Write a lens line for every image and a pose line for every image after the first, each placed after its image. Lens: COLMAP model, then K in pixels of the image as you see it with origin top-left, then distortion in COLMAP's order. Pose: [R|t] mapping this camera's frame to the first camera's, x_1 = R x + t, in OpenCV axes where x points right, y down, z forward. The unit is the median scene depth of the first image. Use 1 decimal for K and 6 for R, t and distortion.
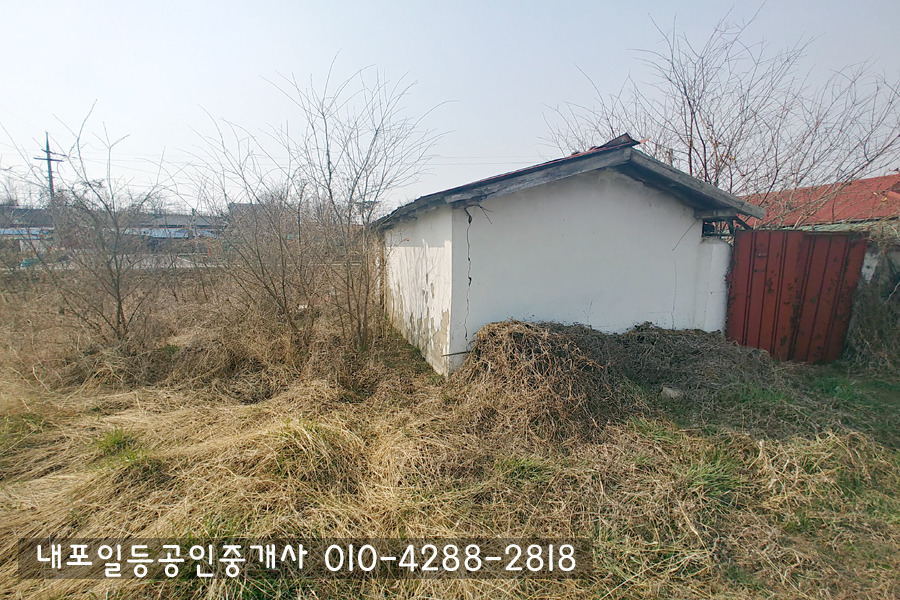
lens RADIAL K [[382.7, 0, 448.0], [0, 382.7, 297.6], [0, 0, 1]] dist [-0.022160, 0.000938]
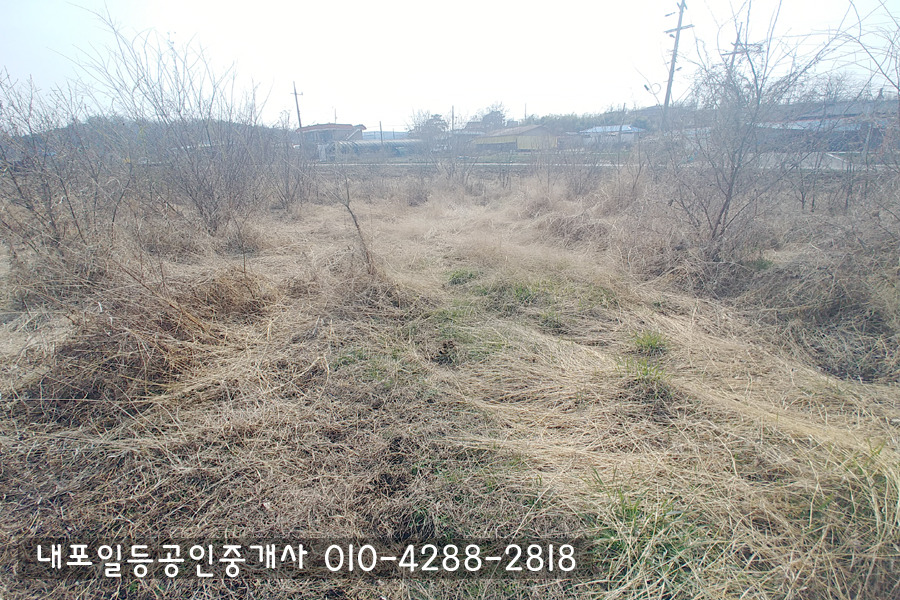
lens RADIAL K [[382.7, 0, 421.9], [0, 382.7, 334.1], [0, 0, 1]] dist [-0.022160, 0.000938]
pose [[0.168594, 0.412517, -0.895213, -0.086887], [-0.084418, 0.910919, 0.403856, 0.007924], [0.982064, 0.007485, 0.188399, 0.177657]]
